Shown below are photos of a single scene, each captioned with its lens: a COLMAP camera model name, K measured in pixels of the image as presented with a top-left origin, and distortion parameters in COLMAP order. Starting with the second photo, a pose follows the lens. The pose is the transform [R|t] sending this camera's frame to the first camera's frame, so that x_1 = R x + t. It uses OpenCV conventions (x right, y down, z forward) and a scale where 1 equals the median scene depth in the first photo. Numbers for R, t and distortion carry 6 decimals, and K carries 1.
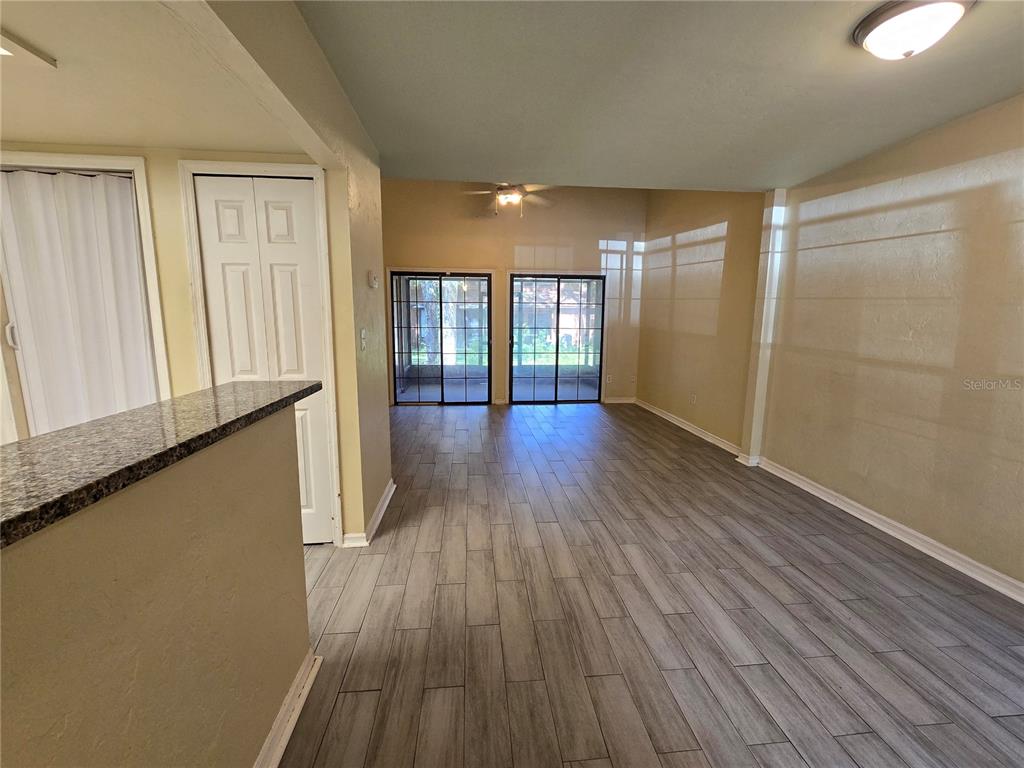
lens RADIAL K [[418.9, 0, 511.9], [0, 418.9, 385.5], [0, 0, 1]] dist [-0.000784, -0.000917]
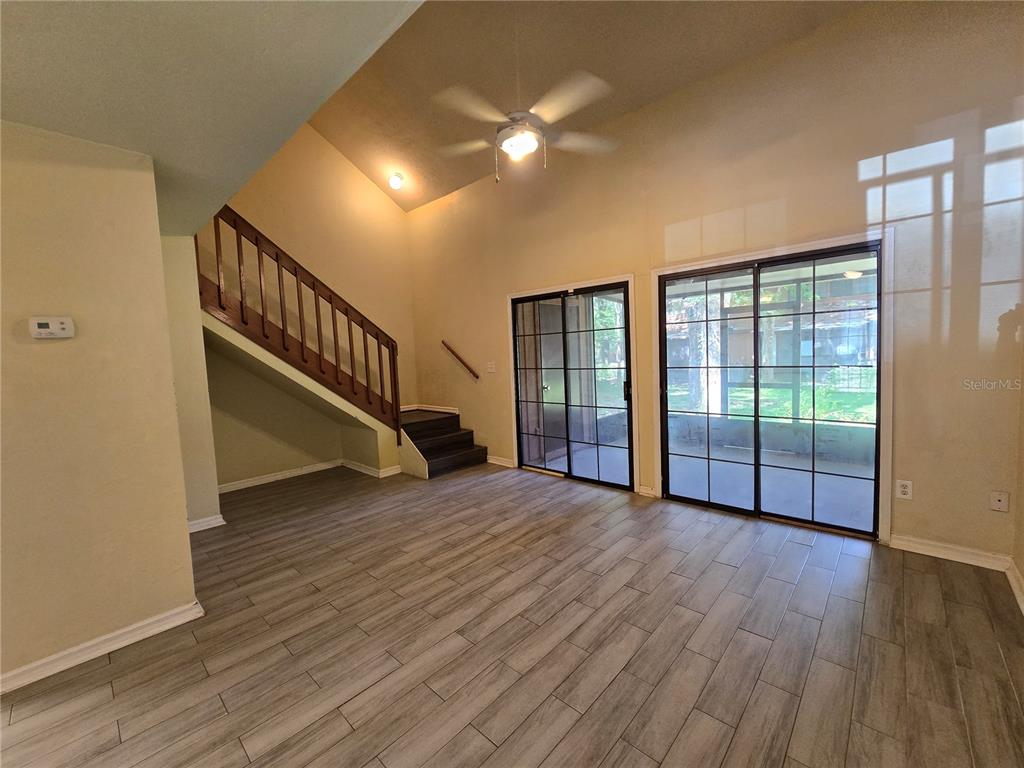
lens RADIAL K [[418.9, 0, 512.4], [0, 418.9, 384.3], [0, 0, 1]] dist [-0.000784, -0.000917]
pose [[0.660552, 0.014975, -0.750631, 0.669460], [-0.069450, 0.996733, -0.041231, -0.171089], [0.747562, 0.079367, 0.659434, 1.050422]]
